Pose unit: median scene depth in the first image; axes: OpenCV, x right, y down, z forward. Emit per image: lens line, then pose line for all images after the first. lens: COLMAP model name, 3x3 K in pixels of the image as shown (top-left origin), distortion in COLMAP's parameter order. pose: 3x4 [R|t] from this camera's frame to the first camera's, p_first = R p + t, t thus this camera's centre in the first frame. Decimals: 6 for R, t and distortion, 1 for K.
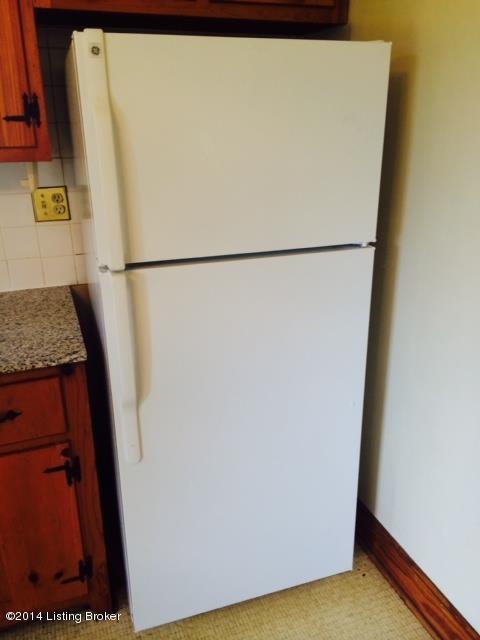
lens RADIAL K [[548.1, 0, 240.0], [0, 548.1, 320.0], [0, 0, 1]] dist [0.056525, -0.003087]
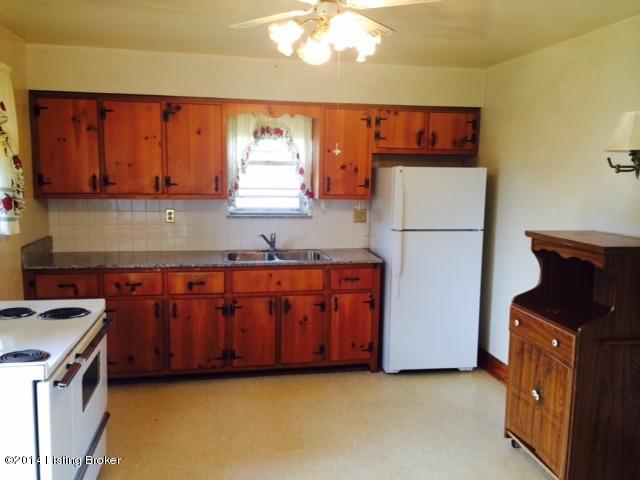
lens RADIAL K [[548.1, 0, 320.0], [0, 548.1, 240.0], [0, 0, 1]] dist [0.056525, -0.003087]
pose [[0.986290, 0.047709, -0.157972, -0.138173], [-0.082315, 0.971931, -0.220395, 0.600436], [0.143023, 0.230377, 0.962534, -1.836565]]
